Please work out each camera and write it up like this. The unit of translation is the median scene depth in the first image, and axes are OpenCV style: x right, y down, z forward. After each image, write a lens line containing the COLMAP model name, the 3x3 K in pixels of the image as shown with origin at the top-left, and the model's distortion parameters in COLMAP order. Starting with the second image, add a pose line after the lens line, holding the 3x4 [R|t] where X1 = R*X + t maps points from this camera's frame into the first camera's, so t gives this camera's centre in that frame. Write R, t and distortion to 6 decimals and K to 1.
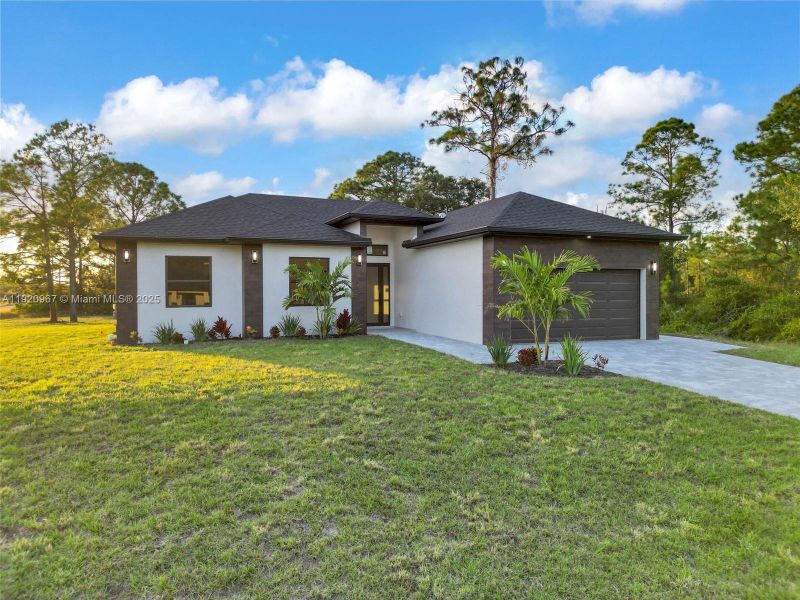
lens RADIAL K [[562.9, 0, 400.0], [0, 562.9, 300.0], [0, 0, 1]] dist [0.084833, -0.079908]
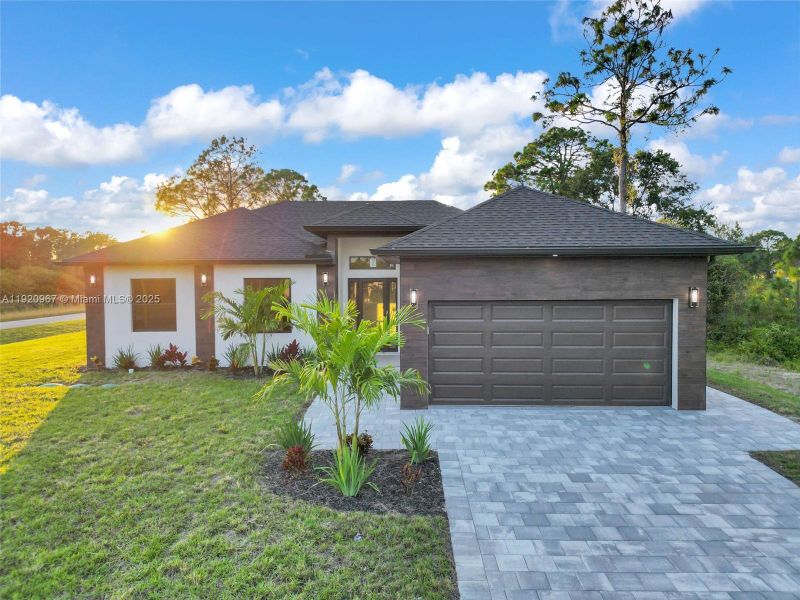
lens RADIAL K [[562.9, 0, 400.0], [0, 562.9, 300.0], [0, 0, 1]] dist [0.084833, -0.079908]
pose [[0.915807, 0.014582, -0.401355, 0.200409], [-0.002044, 0.999497, 0.031649, -0.036442], [0.401614, -0.028164, 0.915376, 0.143509]]
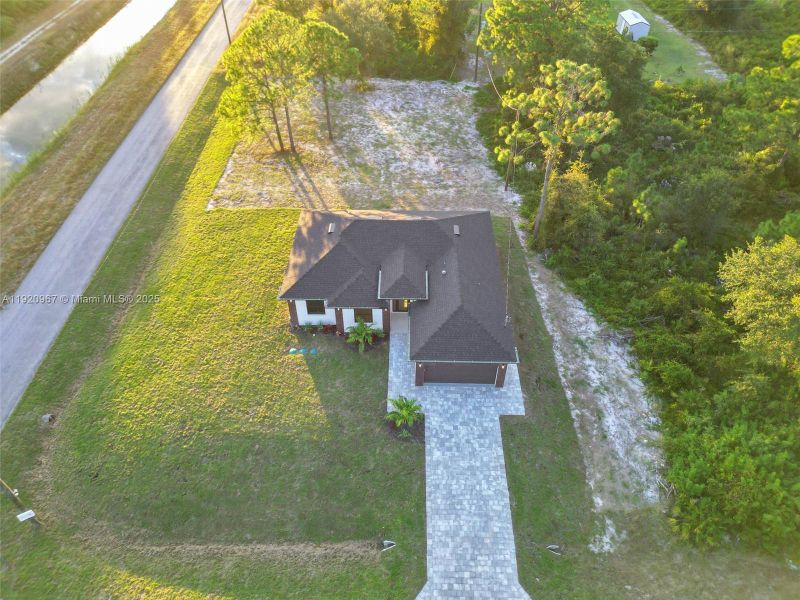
lens RADIAL K [[562.9, 0, 400.0], [0, 562.9, 300.0], [0, 0, 1]] dist [0.084833, -0.079908]
pose [[0.912776, 0.278517, -0.298777, 0.326993], [-0.012229, 0.749778, 0.661576, -0.817282], [0.408277, -0.600218, 0.687785, -0.231929]]
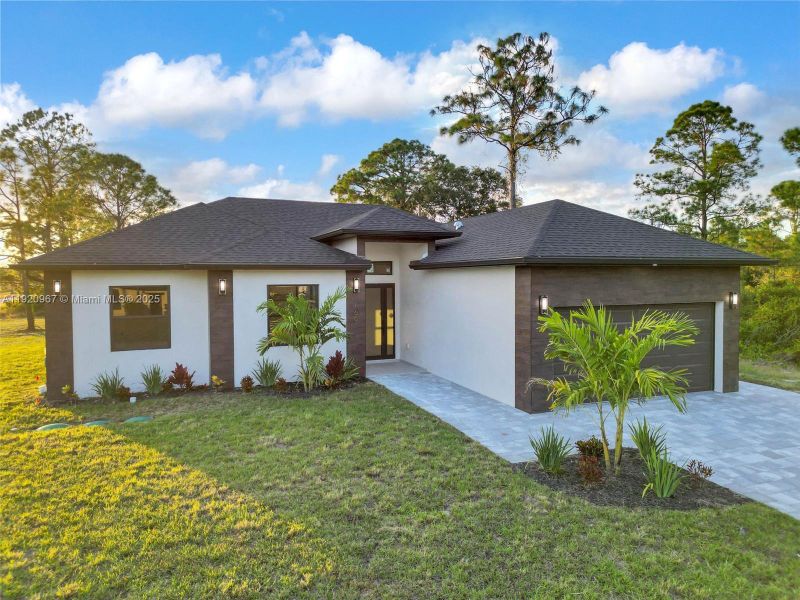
lens RADIAL K [[562.9, 0, 400.0], [0, 562.9, 300.0], [0, 0, 1]] dist [0.084833, -0.079908]
pose [[0.999882, -0.001303, -0.015286, 0.001451], [0.001718, 0.999630, 0.027145, -0.039427], [0.015245, -0.027168, 0.999515, 0.105993]]
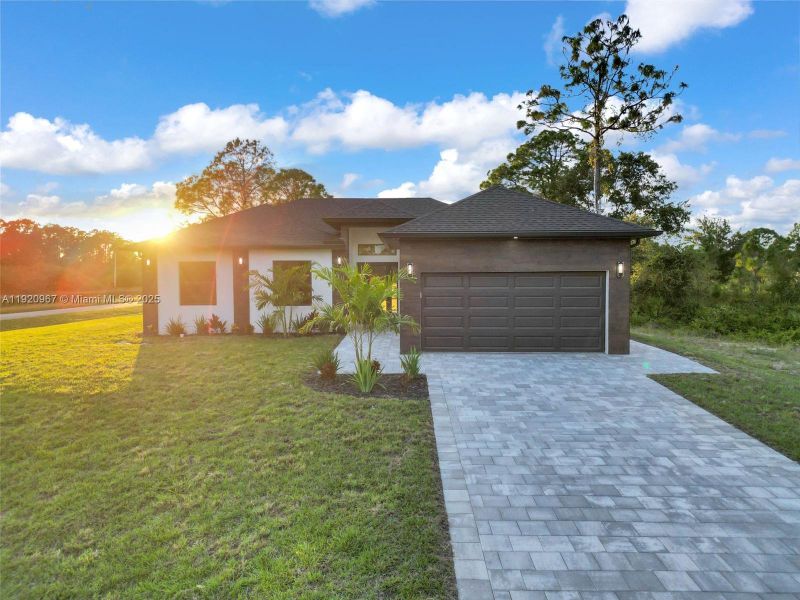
lens RADIAL K [[562.9, 0, 400.0], [0, 562.9, 300.0], [0, 0, 1]] dist [0.084833, -0.079908]
pose [[0.915071, 0.015595, -0.402991, 0.243233], [-0.002461, 0.999449, 0.033089, -0.019131], [0.403285, -0.029287, 0.914605, 0.048317]]
